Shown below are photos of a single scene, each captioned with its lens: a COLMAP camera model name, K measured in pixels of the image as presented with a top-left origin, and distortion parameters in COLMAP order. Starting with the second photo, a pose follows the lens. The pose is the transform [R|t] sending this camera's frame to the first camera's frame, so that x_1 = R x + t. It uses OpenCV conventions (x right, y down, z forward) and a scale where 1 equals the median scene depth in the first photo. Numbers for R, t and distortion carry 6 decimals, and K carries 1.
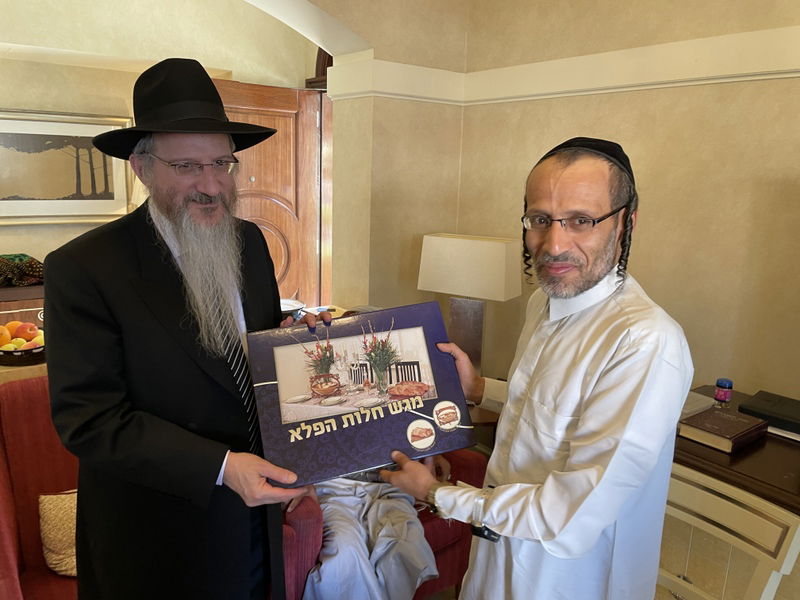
lens RADIAL K [[618.0, 0, 389.3], [0, 618.0, 294.7], [0, 0, 1]] dist [0.048248, -0.061160]
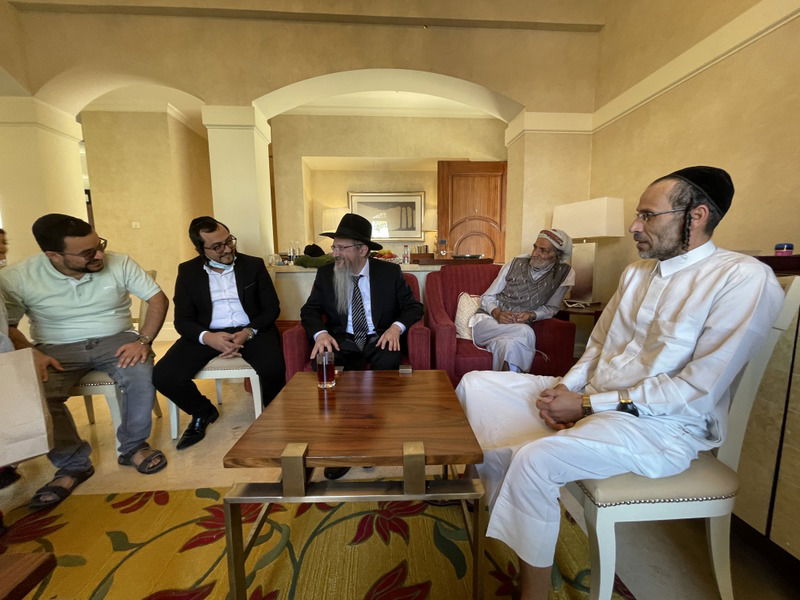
lens RADIAL K [[325.4, 0, 400.1], [0, 325.4, 302.0], [0, 0, 1]] dist [-0.000033, 0.000843]
pose [[0.843831, 0.031166, -0.535704, 0.141097], [-0.069845, 0.996198, -0.052062, 0.178501], [0.532044, 0.081348, 0.842800, 0.050944]]
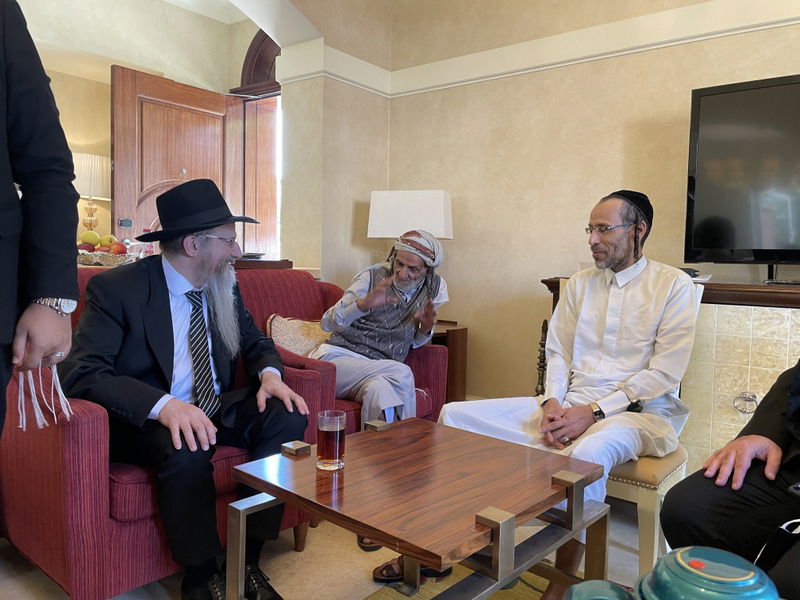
lens RADIAL K [[618.0, 0, 400.5], [0, 618.0, 299.9], [0, 0, 1]] dist [0.048248, -0.061160]
pose [[0.966410, -0.021137, 0.256134, -0.150957], [0.054707, 0.990690, -0.124659, 0.200350], [-0.251115, 0.134484, 0.958570, -0.091672]]
